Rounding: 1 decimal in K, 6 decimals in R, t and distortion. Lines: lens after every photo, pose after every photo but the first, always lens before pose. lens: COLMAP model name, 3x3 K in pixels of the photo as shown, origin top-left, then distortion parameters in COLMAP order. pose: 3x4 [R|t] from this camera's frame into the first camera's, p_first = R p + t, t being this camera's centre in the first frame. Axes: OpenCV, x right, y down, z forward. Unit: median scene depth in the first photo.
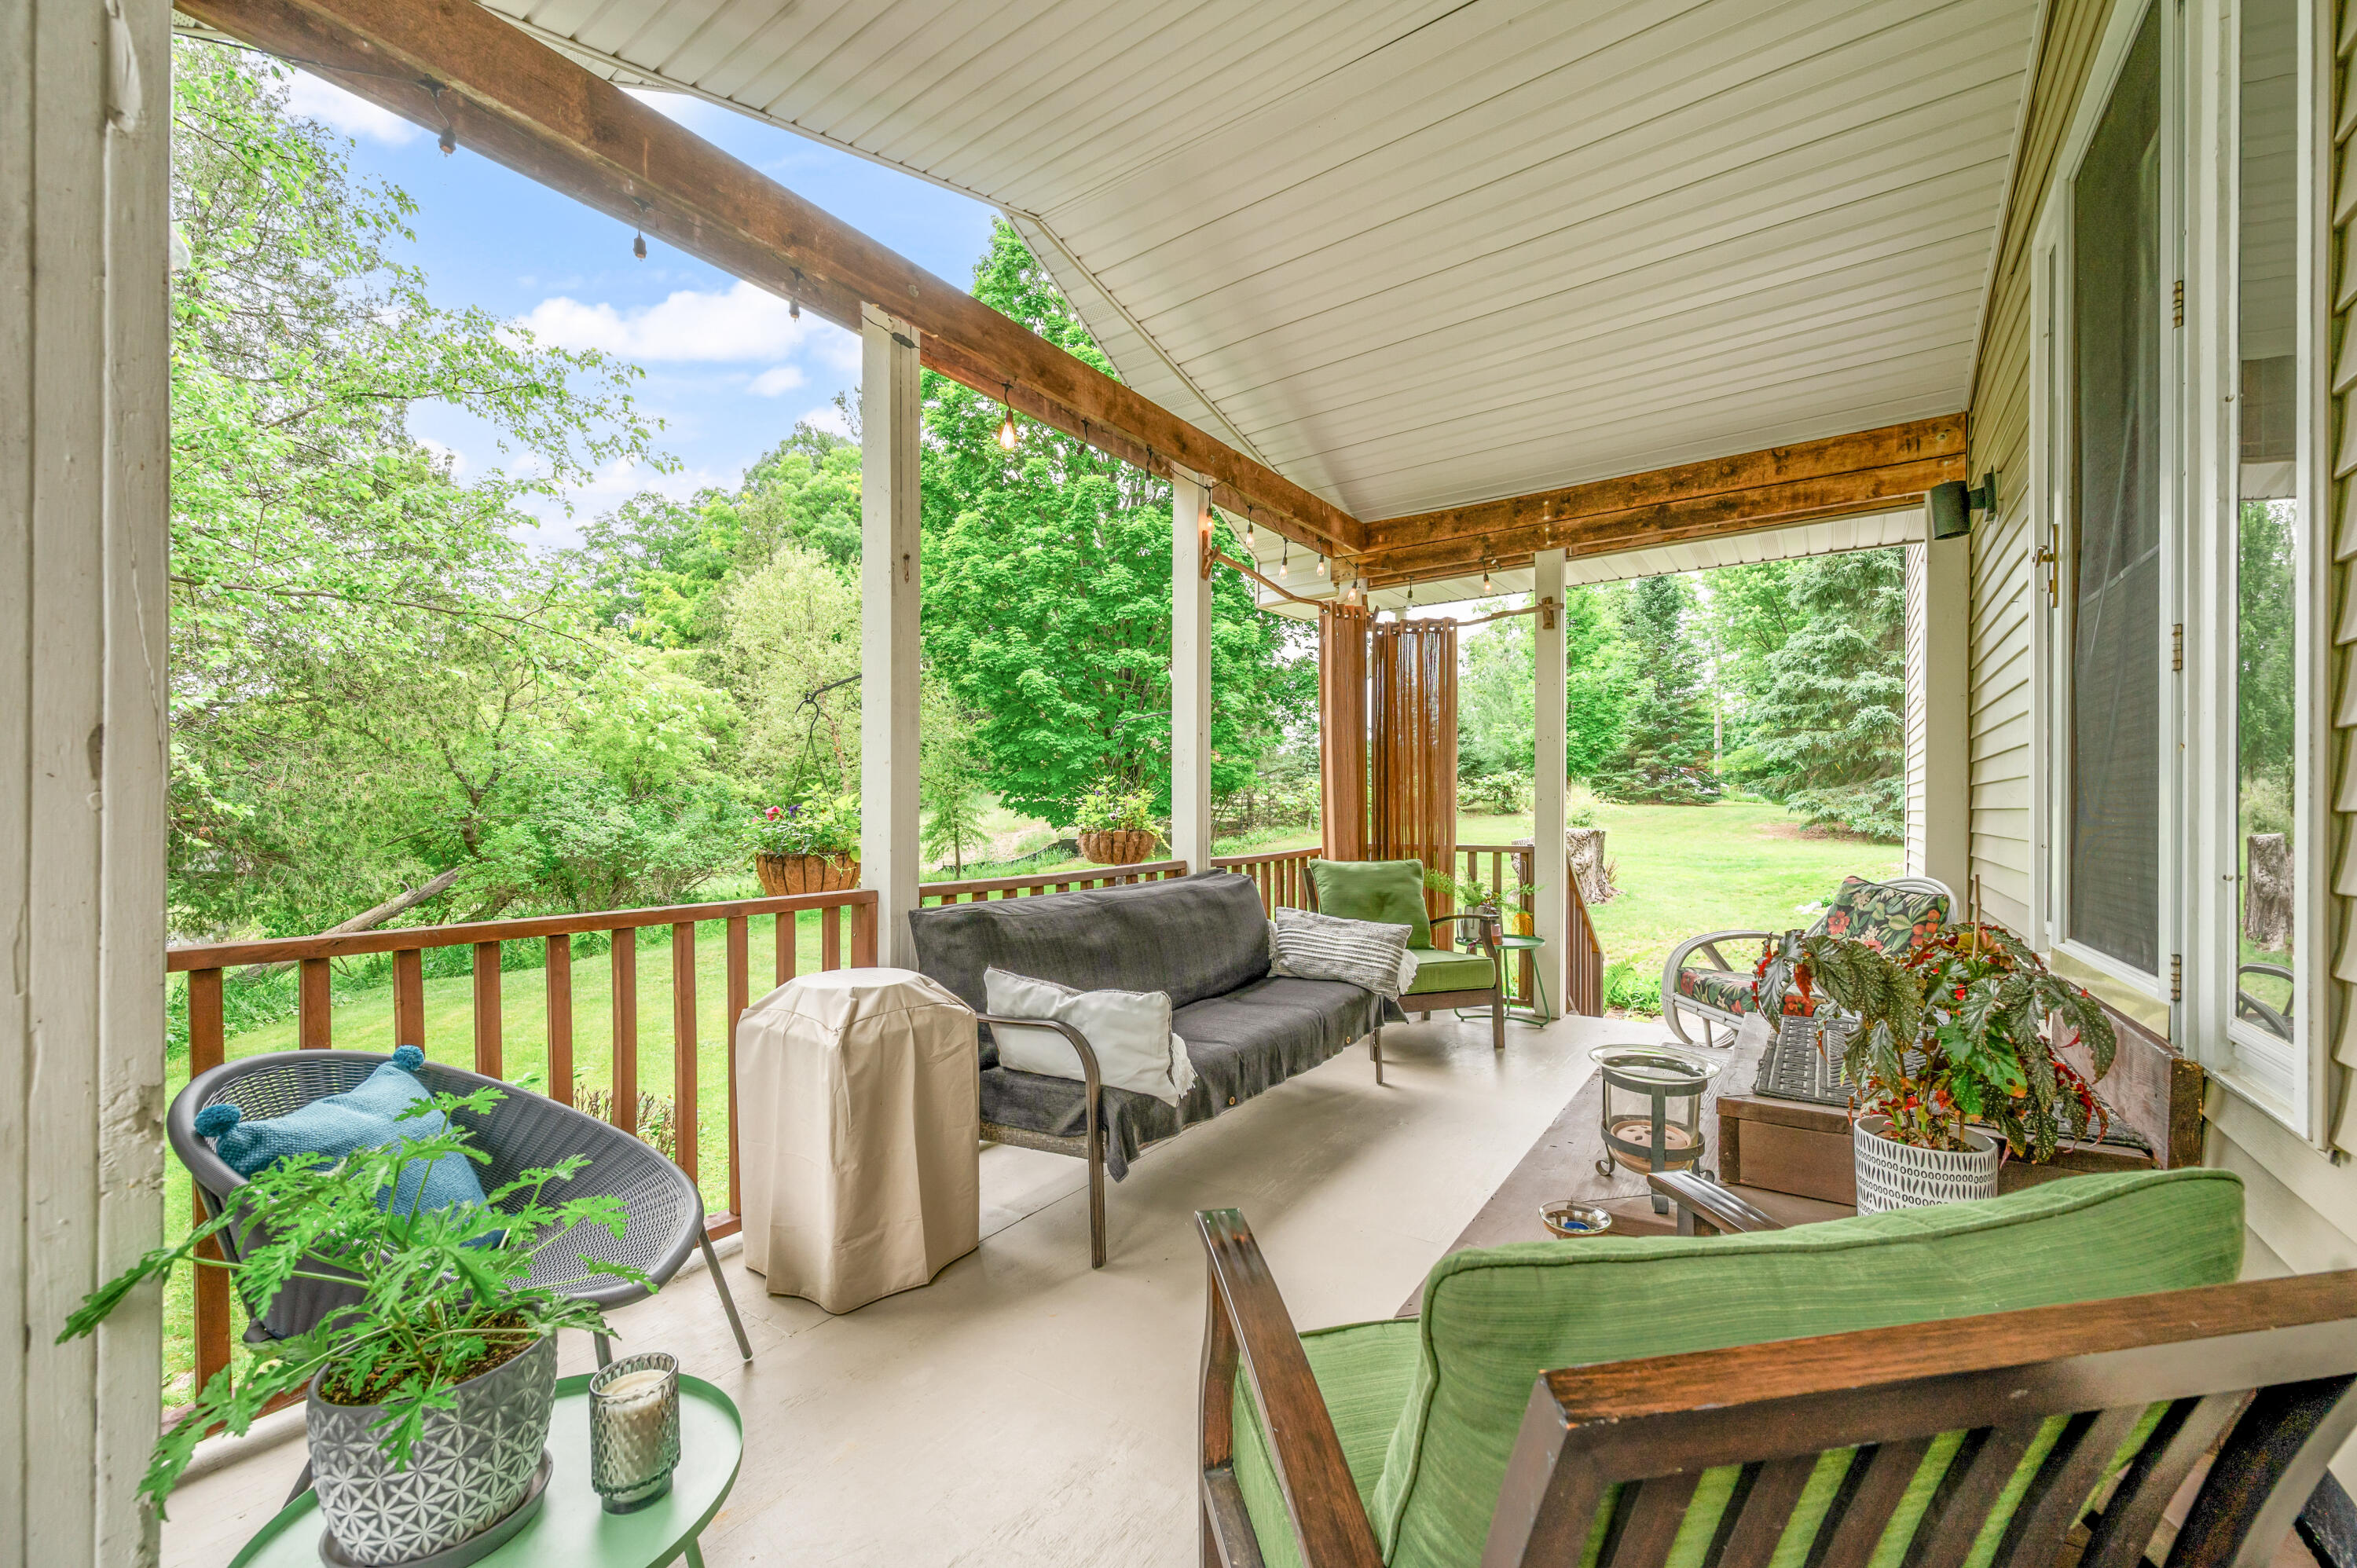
lens RADIAL K [[952.9, 0, 1177.2], [0, 952.9, 804.2], [0, 0, 1]] dist [-0.000172, -0.000027]
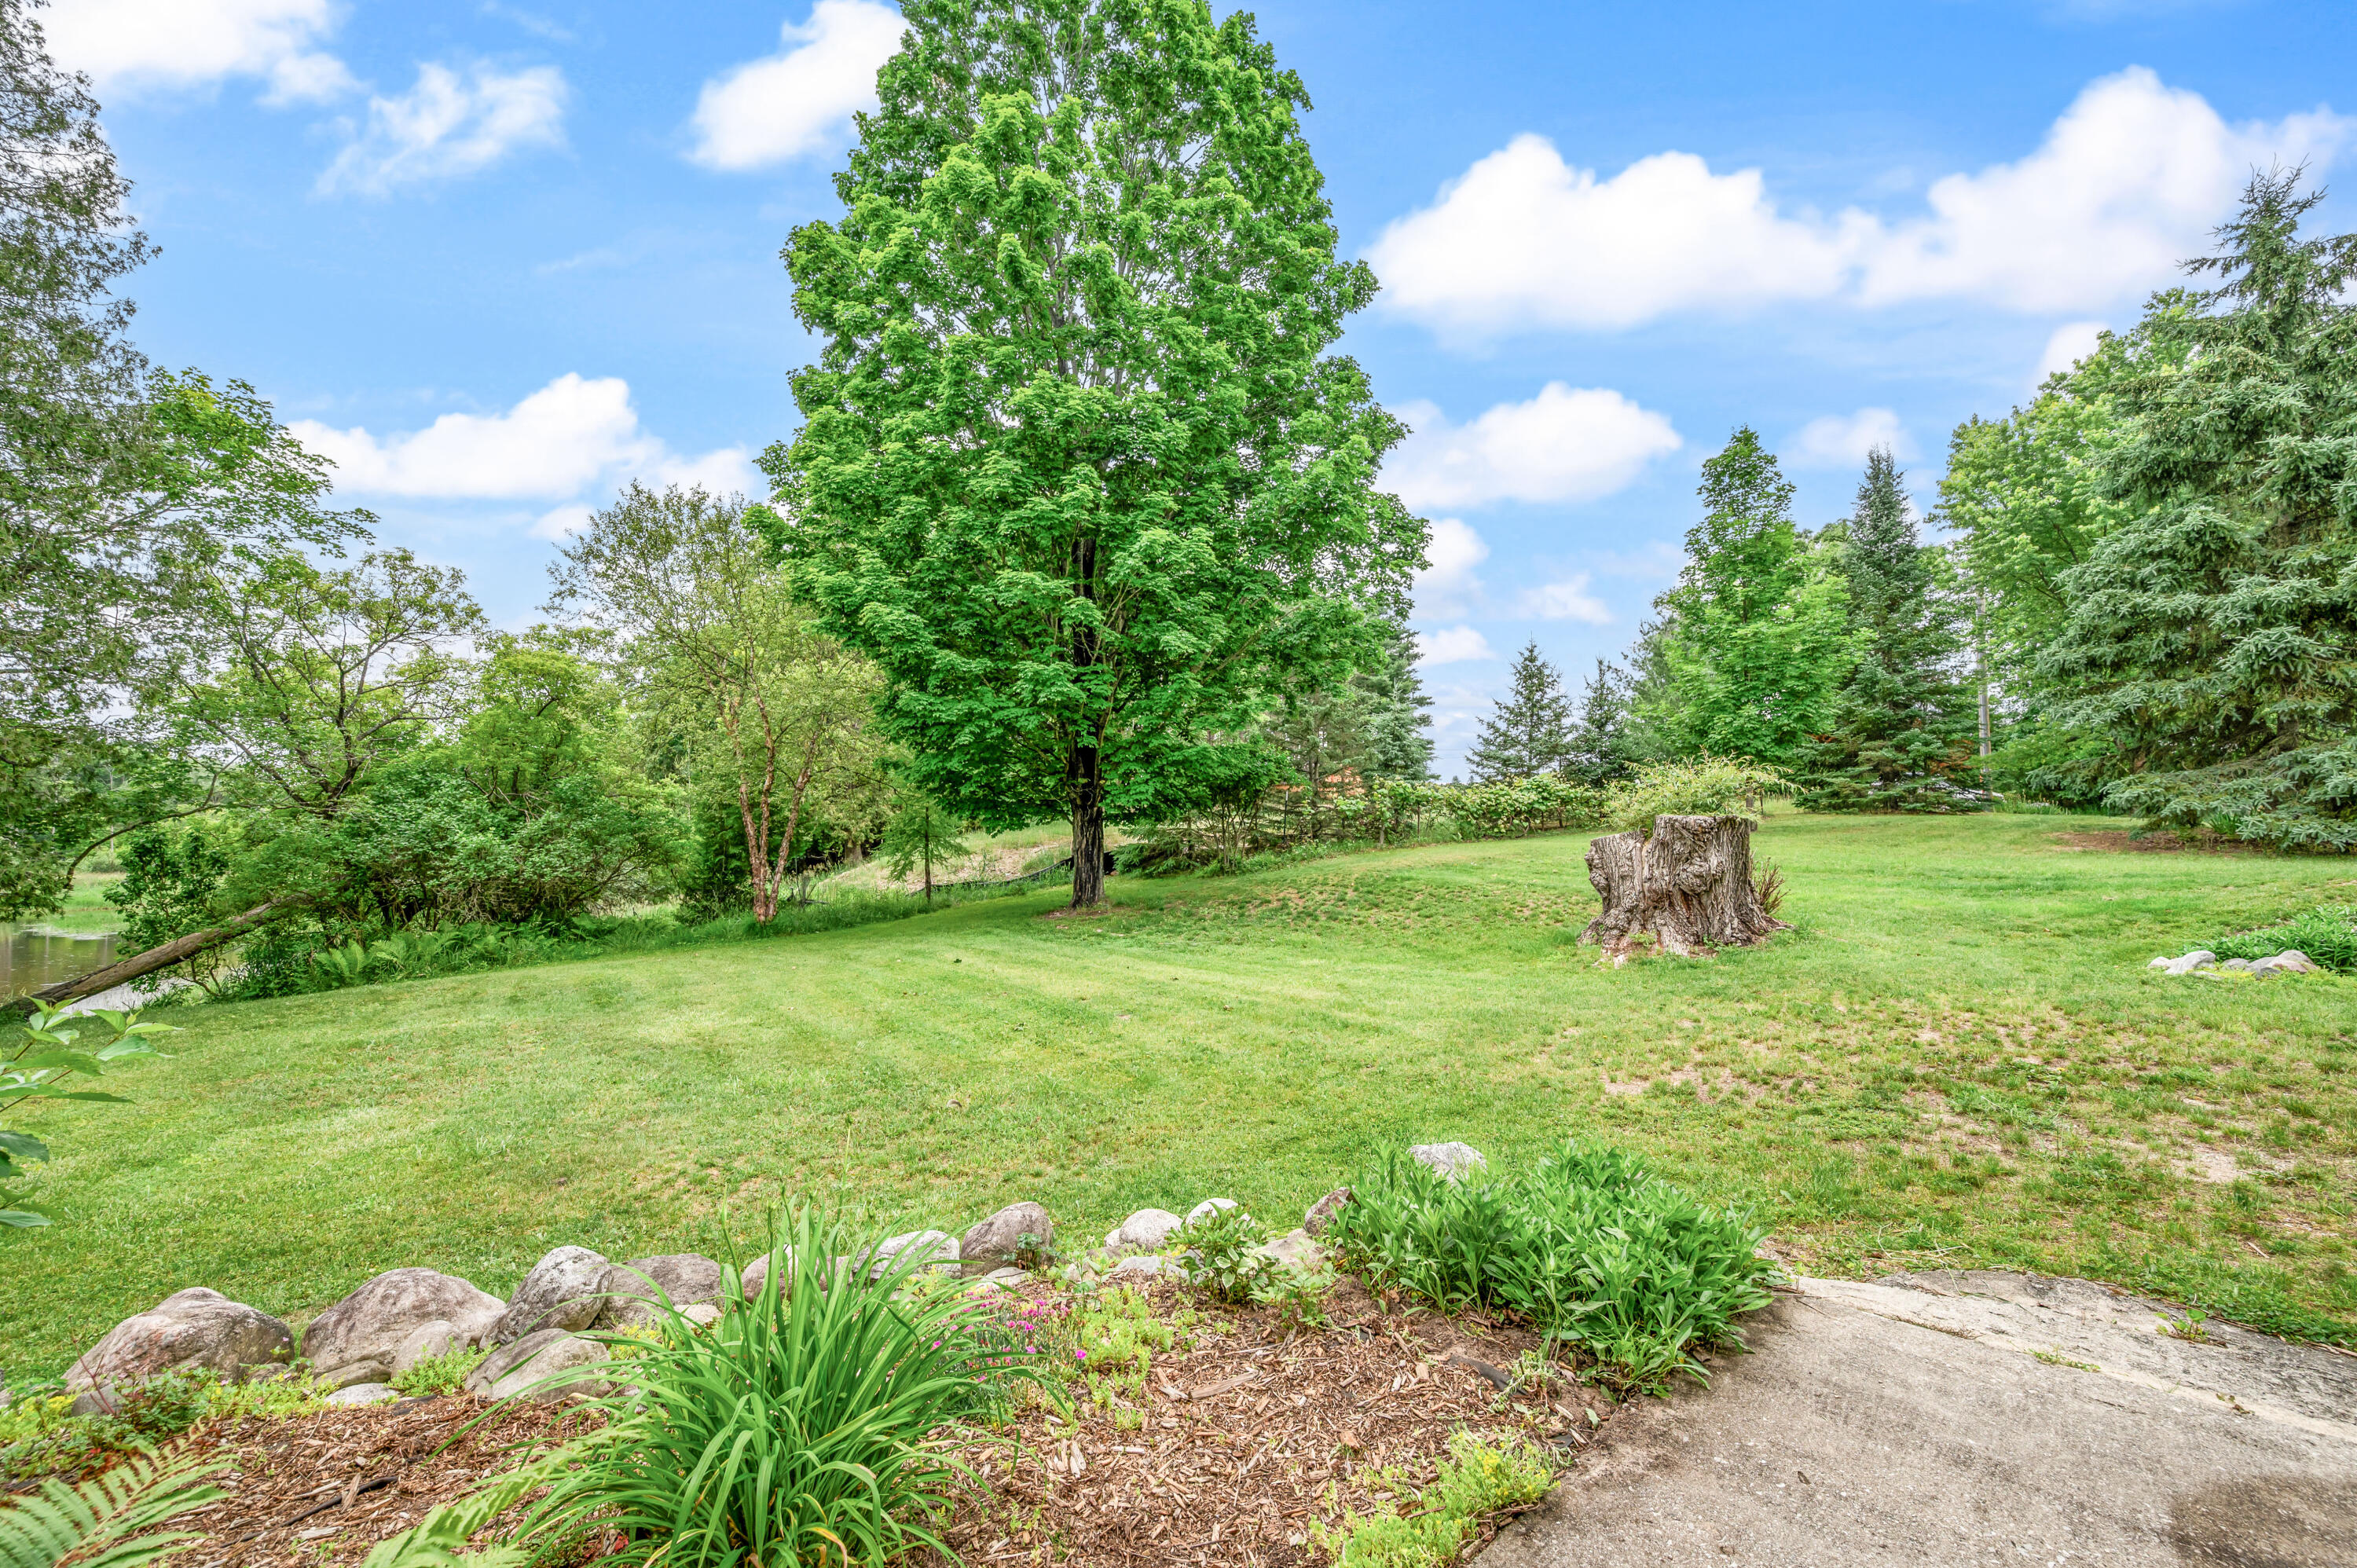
lens RADIAL K [[963.9, 0, 1178.5], [0, 963.9, 784.0], [0, 0, 1]] dist [0.009667, 0.000372]
pose [[0.983434, -0.011287, -0.180913, 0.147834], [0.001703, 0.998591, -0.053043, 0.025617], [0.181257, 0.051856, 0.982068, 0.248086]]
